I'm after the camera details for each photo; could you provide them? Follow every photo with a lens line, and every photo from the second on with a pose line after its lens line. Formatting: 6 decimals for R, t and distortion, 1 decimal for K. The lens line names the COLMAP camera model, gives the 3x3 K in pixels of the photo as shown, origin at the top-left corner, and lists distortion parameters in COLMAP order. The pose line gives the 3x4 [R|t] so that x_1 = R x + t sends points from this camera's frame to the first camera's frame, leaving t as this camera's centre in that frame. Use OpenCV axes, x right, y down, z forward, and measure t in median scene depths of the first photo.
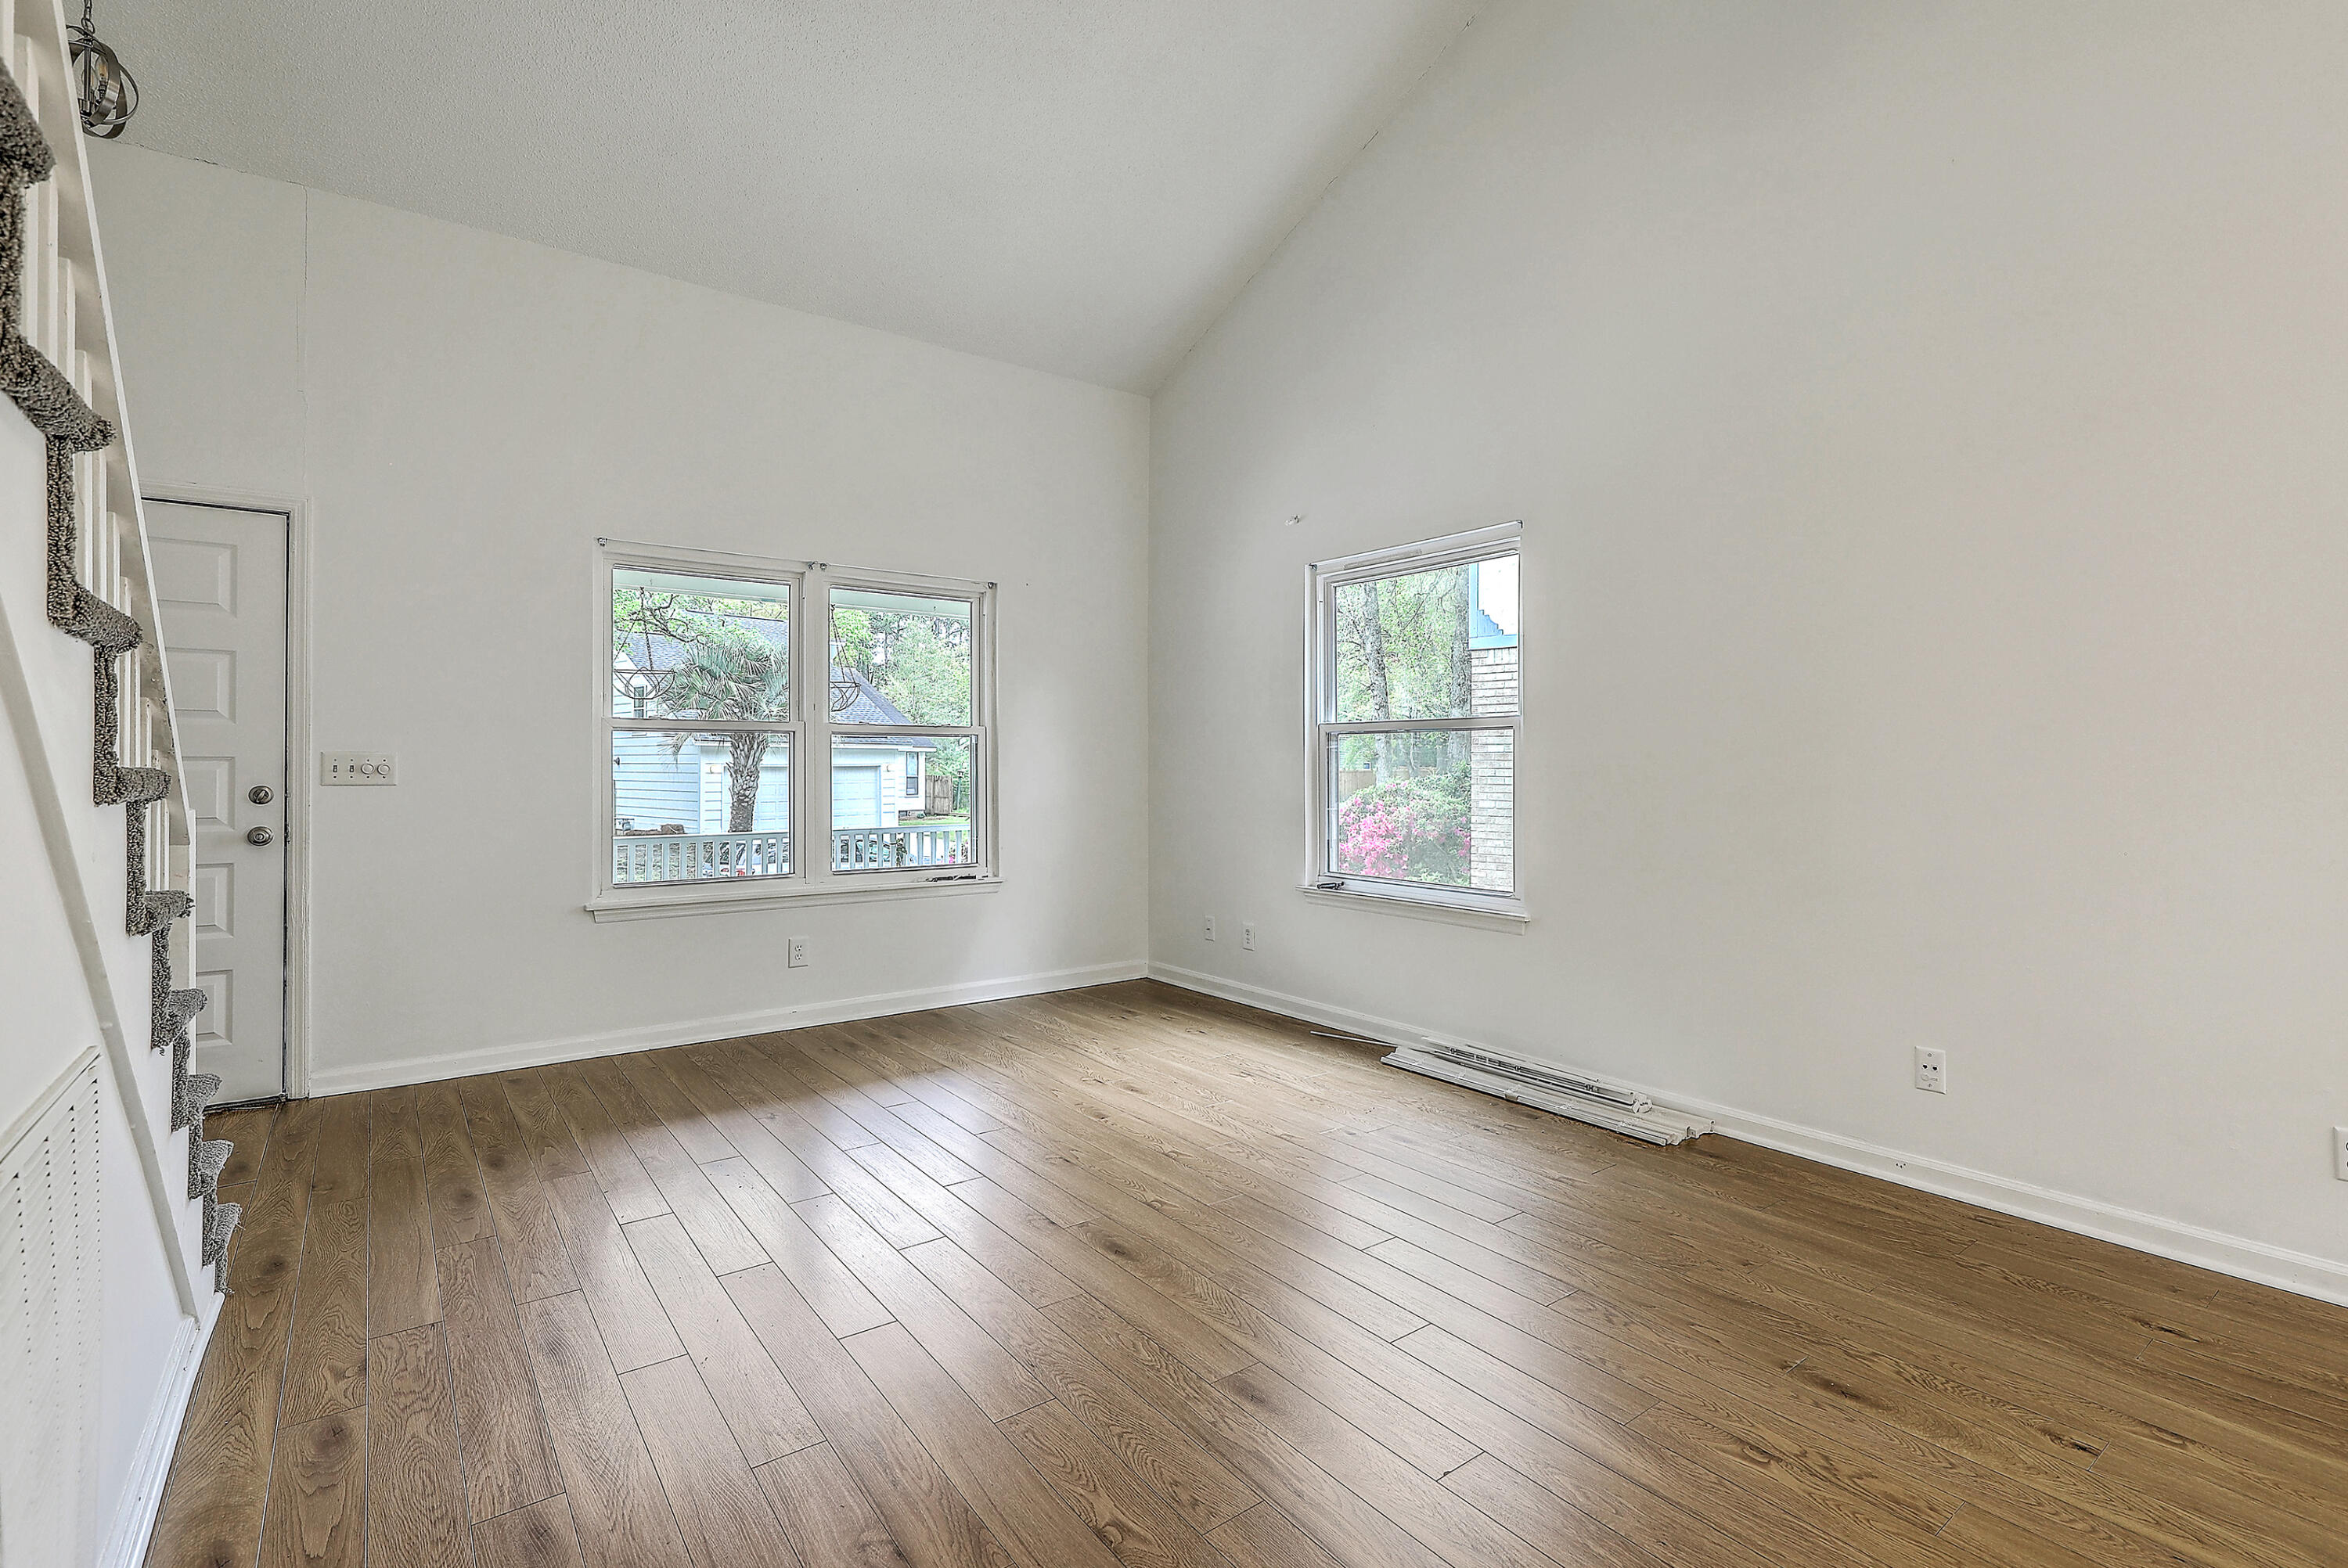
lens RADIAL K [[1086.3, 0, 1174.0], [0, 1086.3, 784.0], [0, 0, 1]] dist [0.001815, 0.000382]
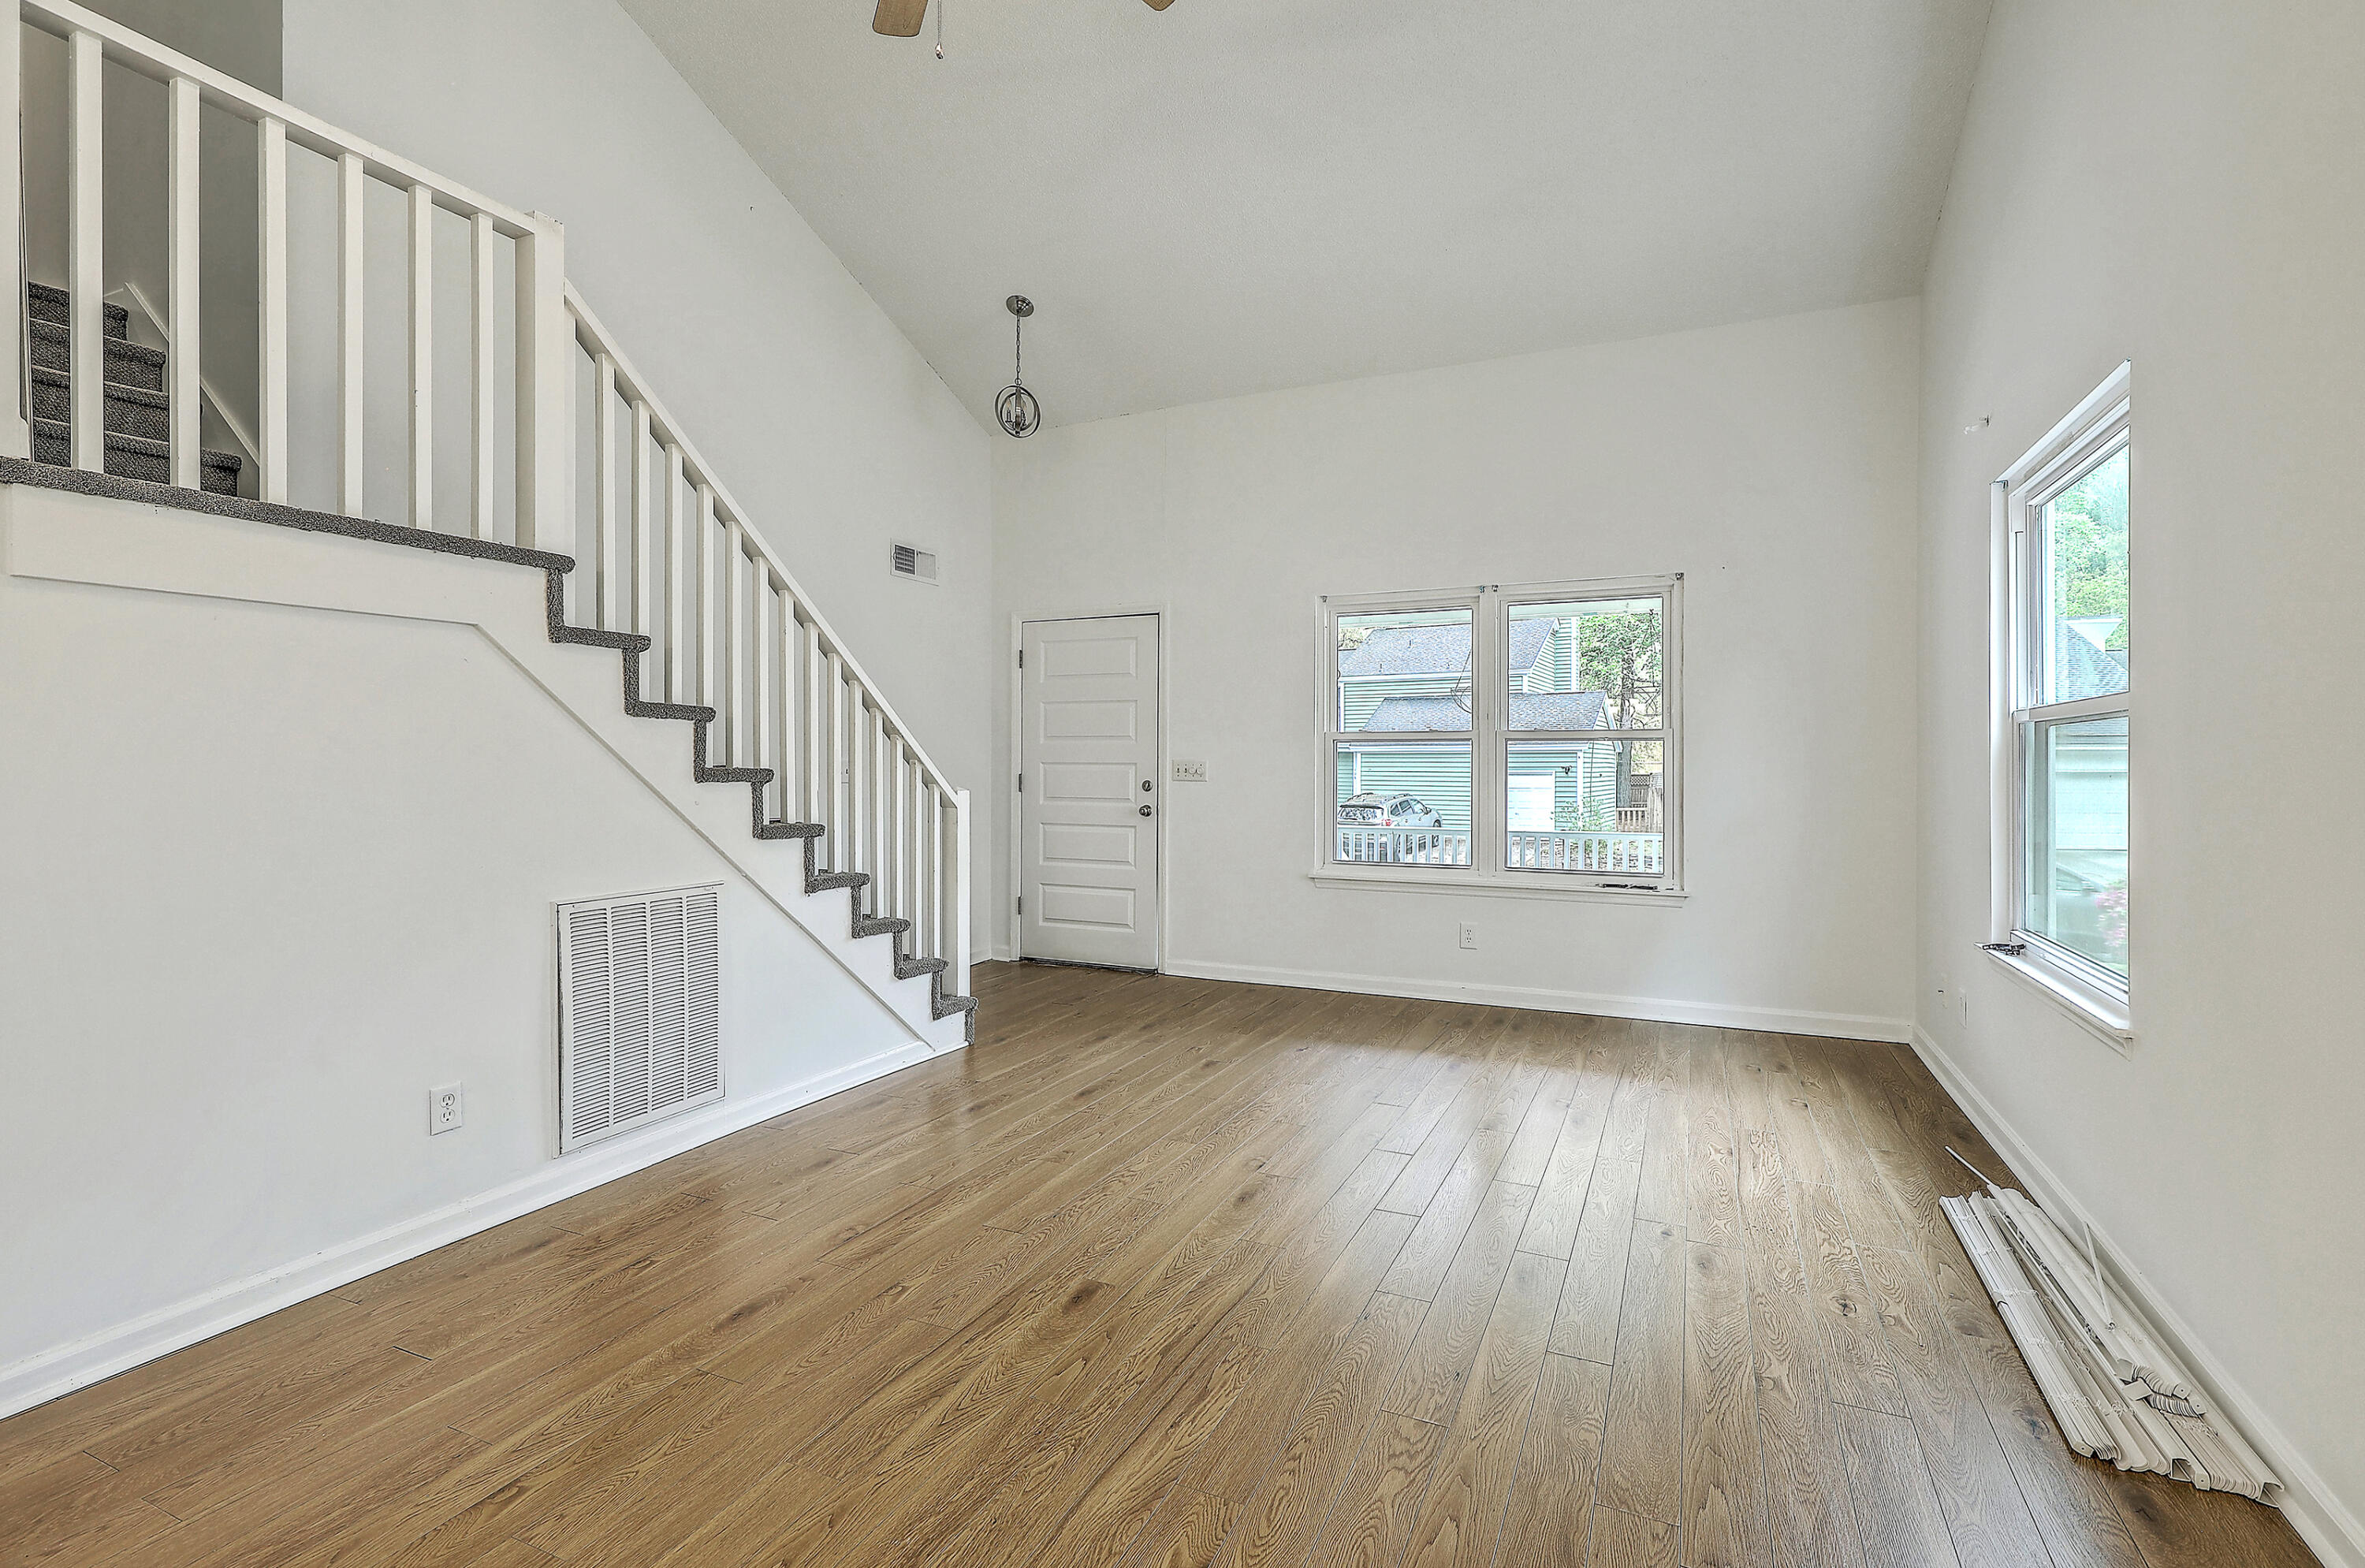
lens RADIAL K [[1060.0, 0, 1198.7], [0, 1060.0, 781.0], [0, 0, 1]] dist [-0.001342, -0.001467]
pose [[0.476210, 0.012277, -0.879246, 0.523135], [-0.018810, 0.999816, 0.003773, -0.004085], [0.879130, 0.014742, 0.476353, 0.251775]]
